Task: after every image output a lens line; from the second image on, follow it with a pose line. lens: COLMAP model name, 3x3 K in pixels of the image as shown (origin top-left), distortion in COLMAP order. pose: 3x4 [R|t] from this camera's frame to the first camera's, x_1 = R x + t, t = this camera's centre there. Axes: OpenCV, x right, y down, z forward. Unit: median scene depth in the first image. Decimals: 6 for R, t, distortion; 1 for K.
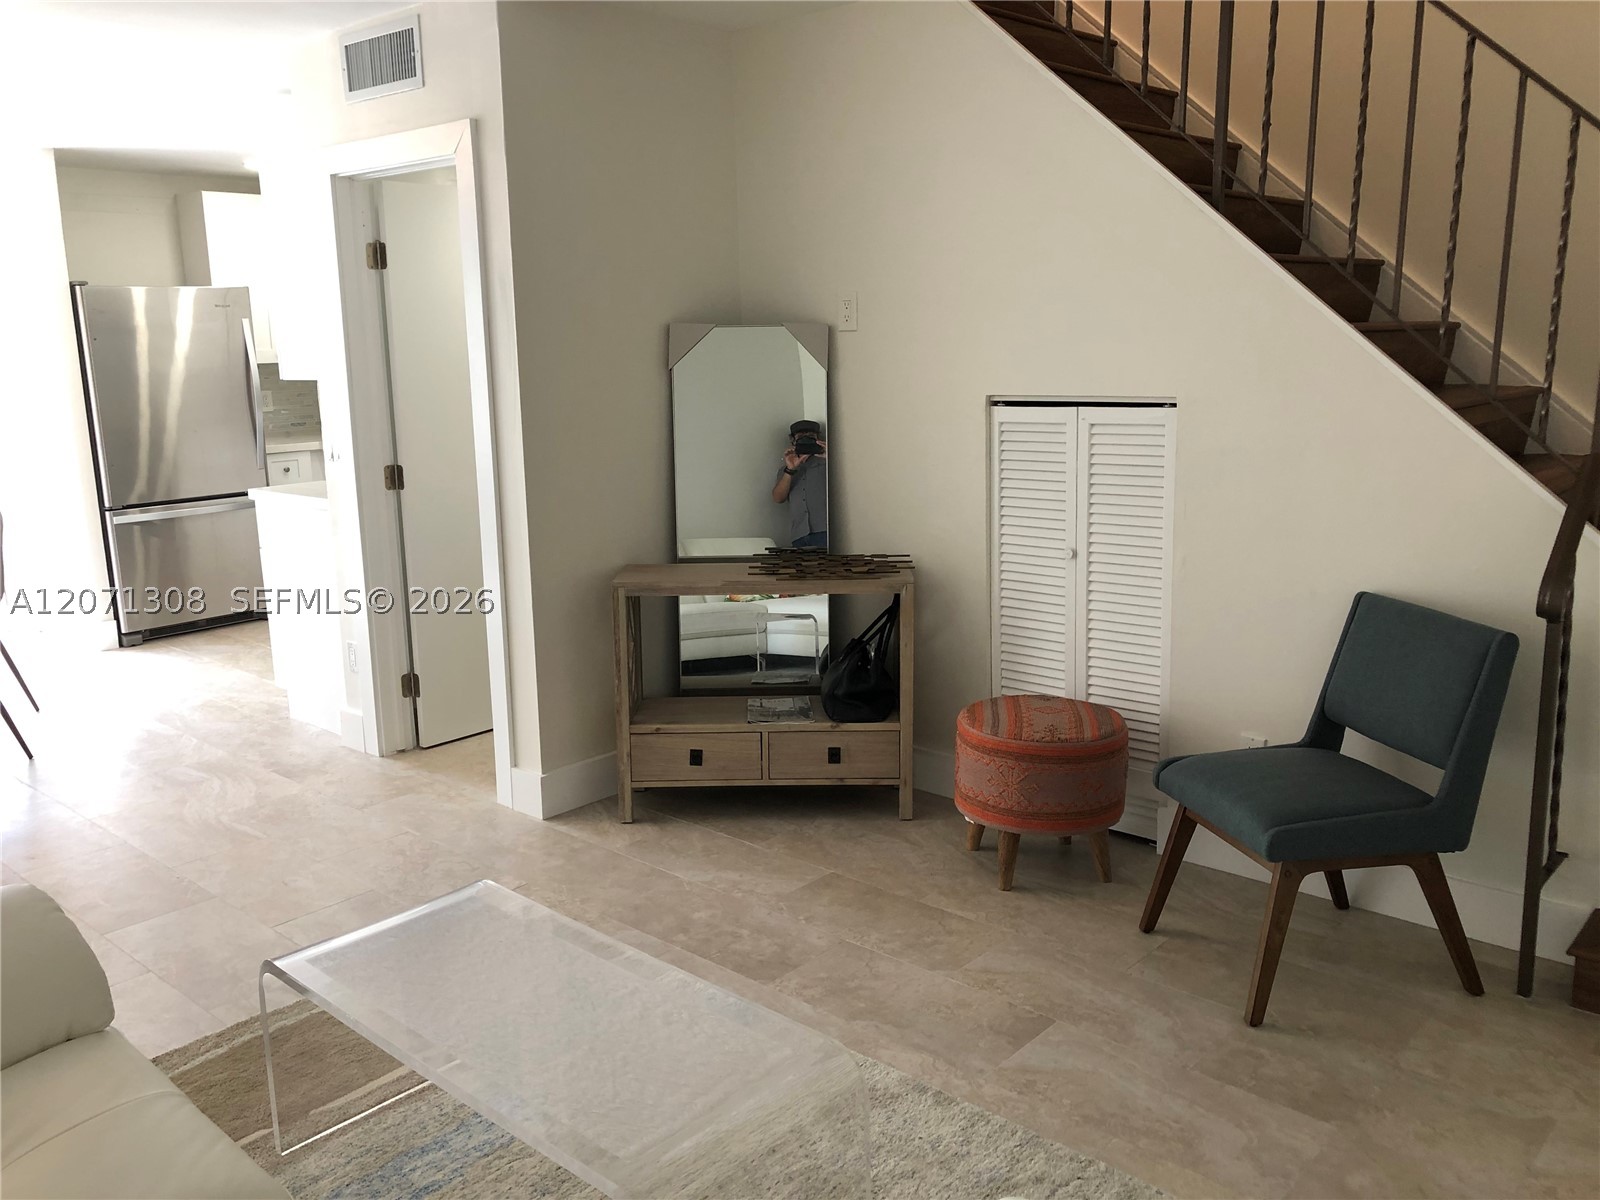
lens RADIAL K [[1299.9, 0, 790.5], [0, 1299.9, 598.9], [0, 0, 1]] dist [0.030302, -0.030834]
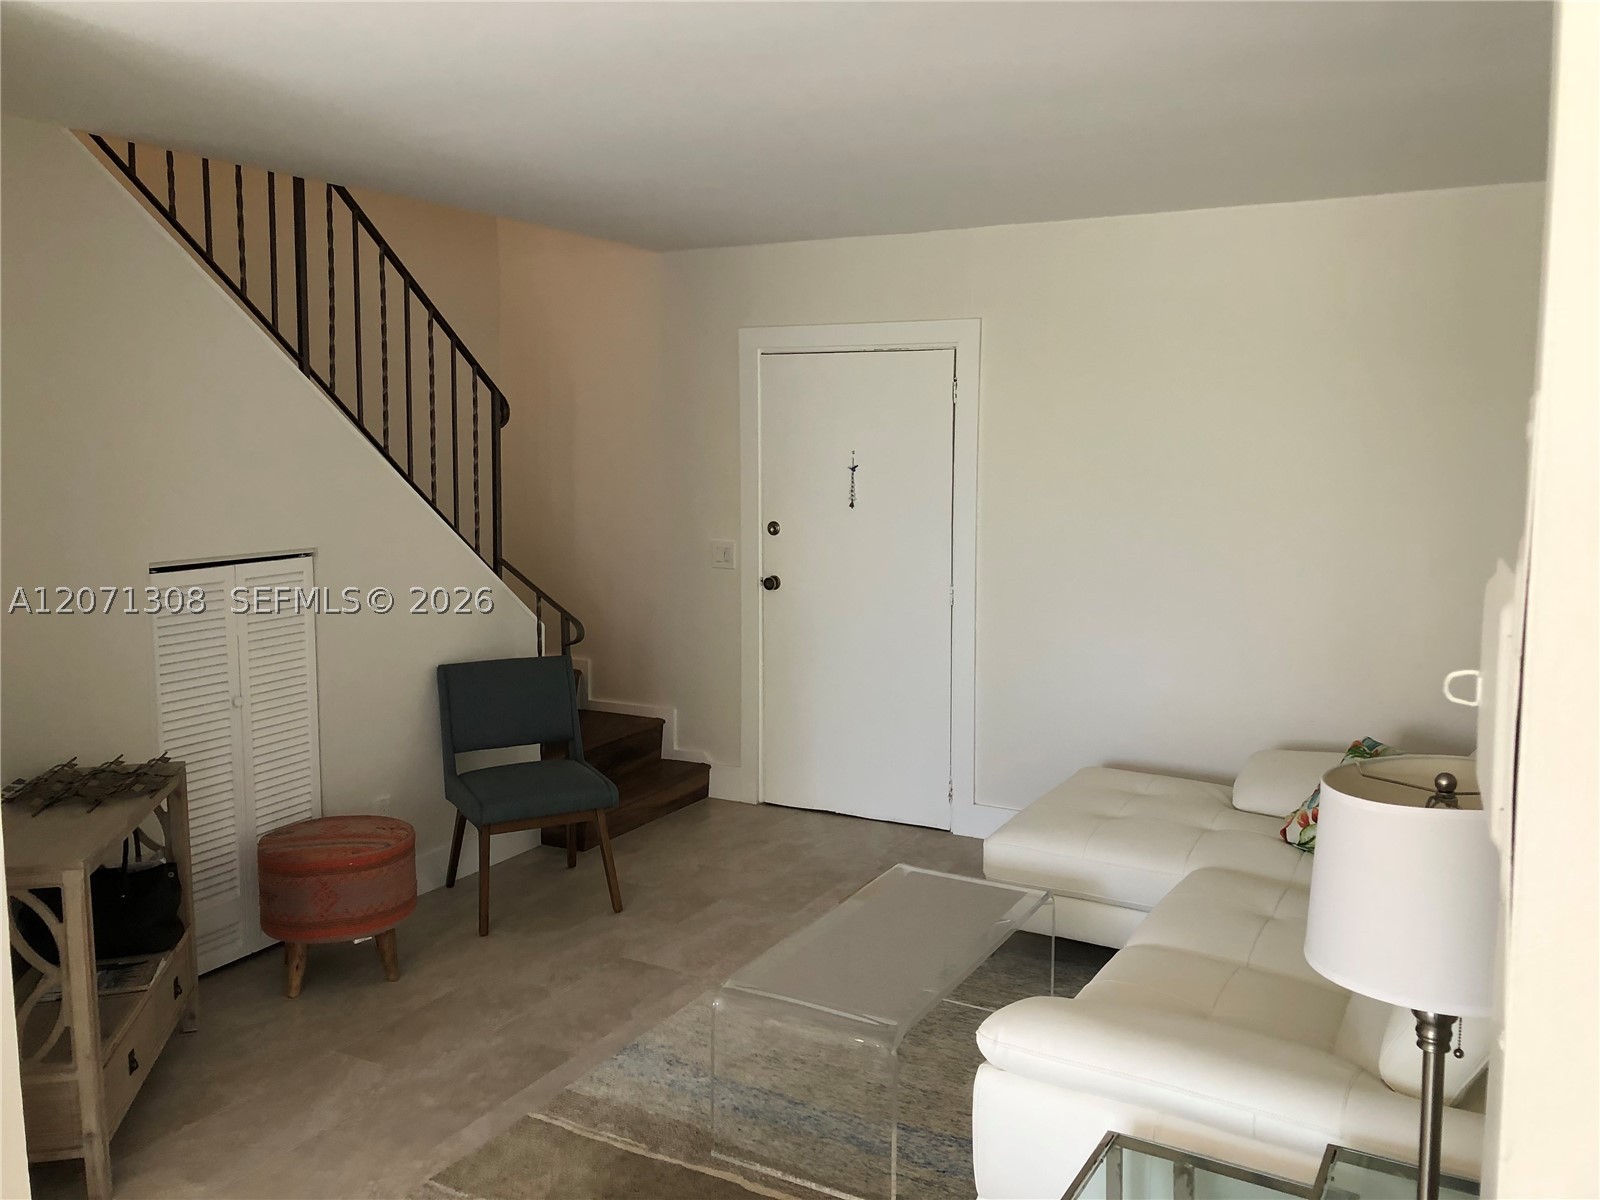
lens RADIAL K [[1299.9, 0, 801.9], [0, 1299.9, 592.7], [0, 0, 1]] dist [0.030302, -0.030834]
pose [[-0.231594, -0.089119, 0.968722, -1.090457], [0.202531, 0.969558, 0.137615, -0.207506], [-0.951496, 0.228067, -0.206495, 0.909362]]
